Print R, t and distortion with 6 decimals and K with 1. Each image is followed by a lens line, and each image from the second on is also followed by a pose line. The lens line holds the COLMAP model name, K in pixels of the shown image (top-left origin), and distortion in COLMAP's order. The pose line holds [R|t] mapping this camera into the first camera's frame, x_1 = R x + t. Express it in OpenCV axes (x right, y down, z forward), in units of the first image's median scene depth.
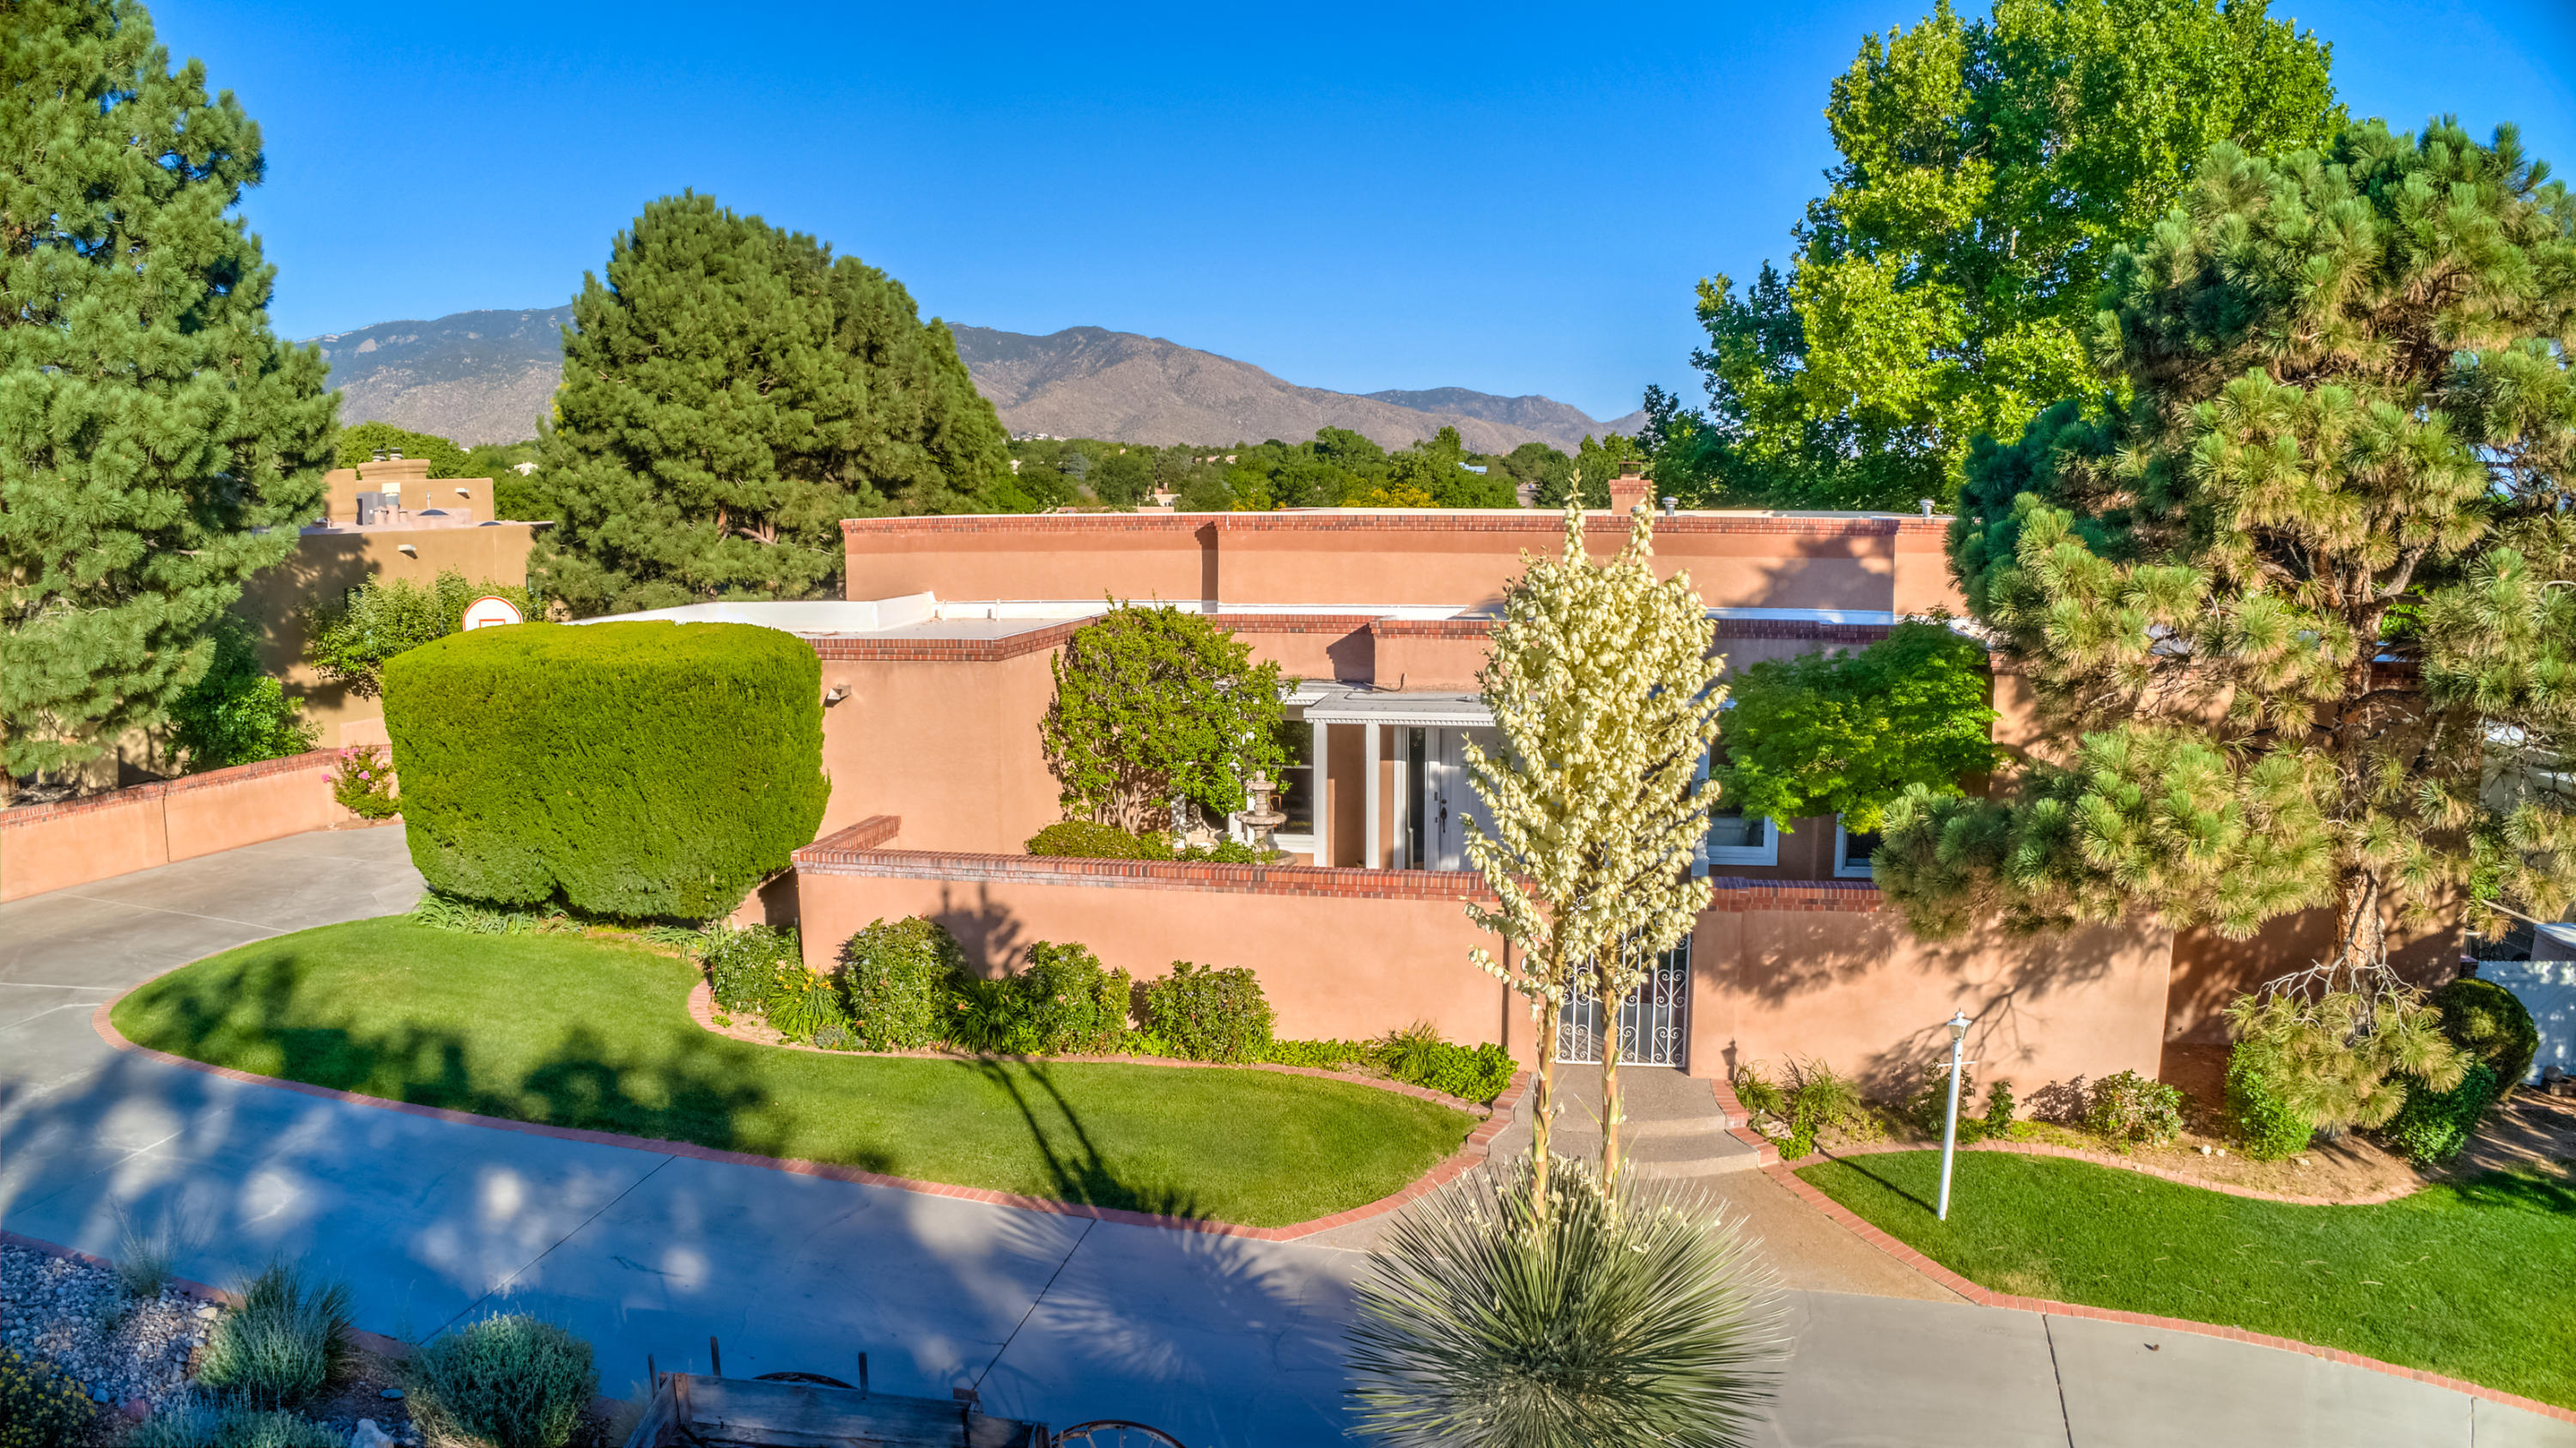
lens RADIAL K [[1731.9, 0, 1334.4], [0, 1731.9, 739.7], [0, 0, 1]] dist [-0.231849, 0.051755]
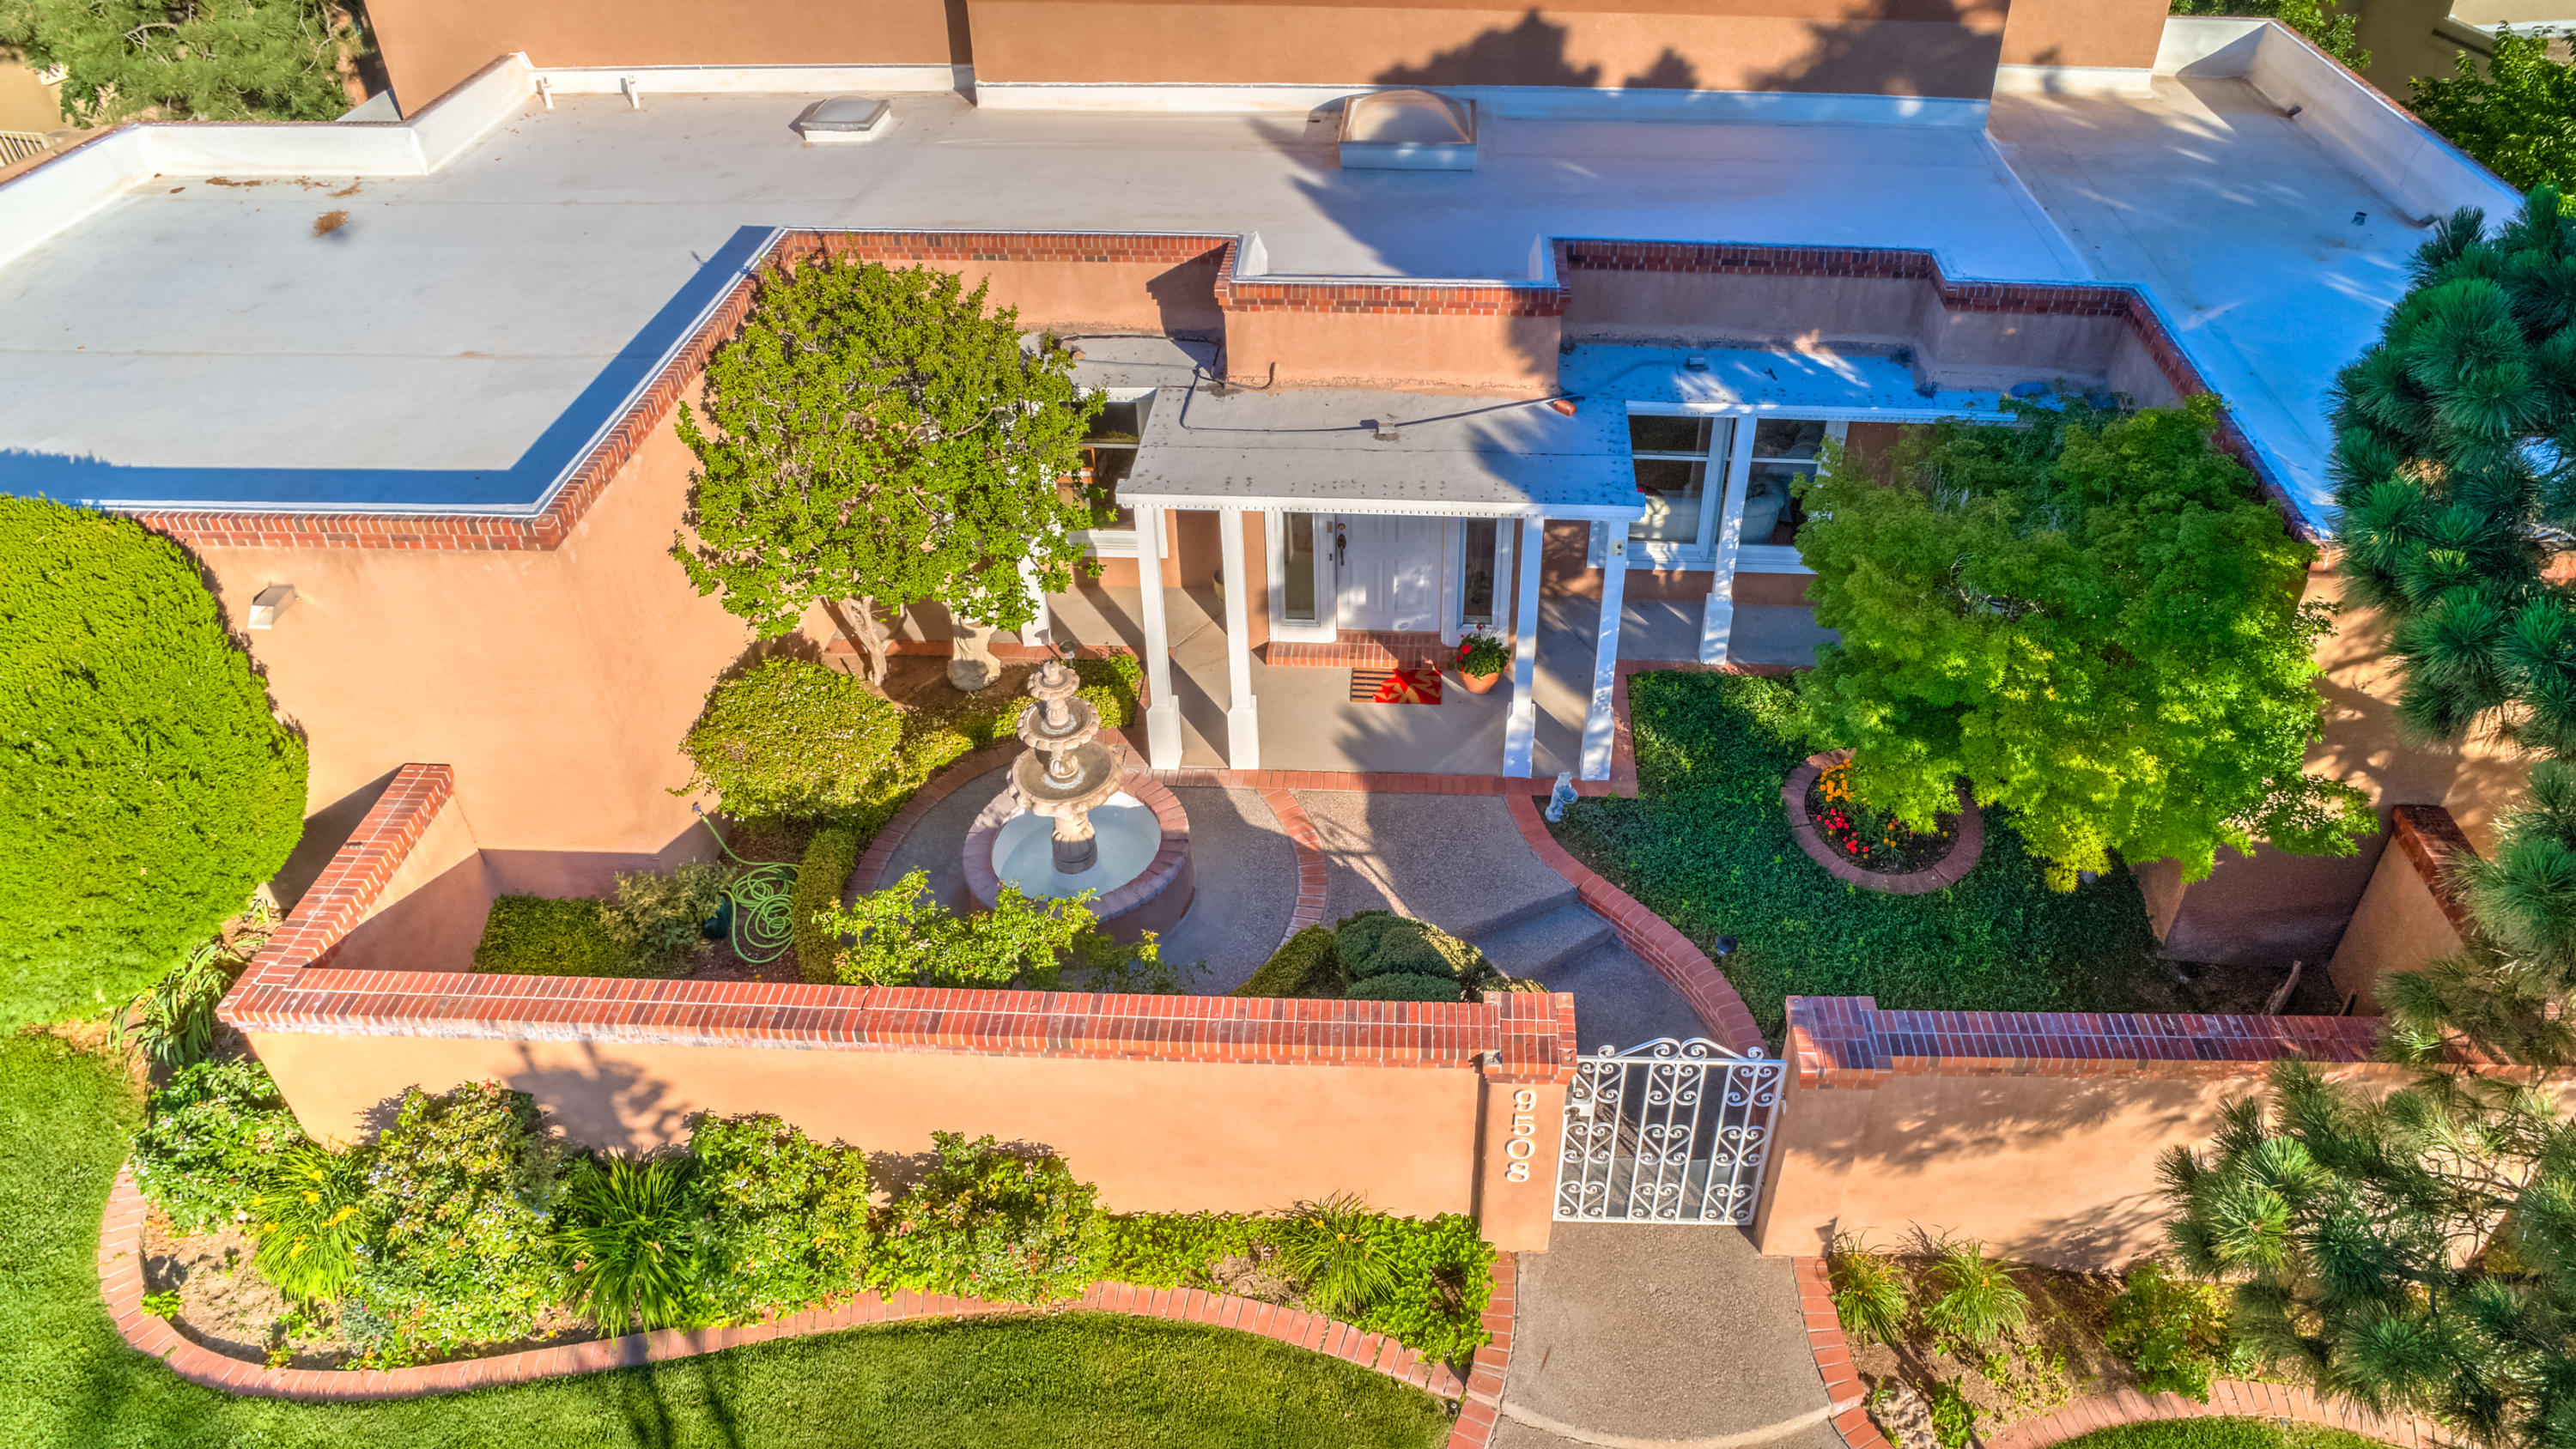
lens RADIAL K [[1649.7, 0, 1356.8], [0, 1649.7, 549.8], [0, 0, 1]] dist [-0.064278, 0.000369]
pose [[0.993678, -0.059405, 0.095266, 0.012551], [0.010697, 0.894779, 0.446380, -0.322668], [-0.111759, -0.442539, 0.889758, 0.587798]]
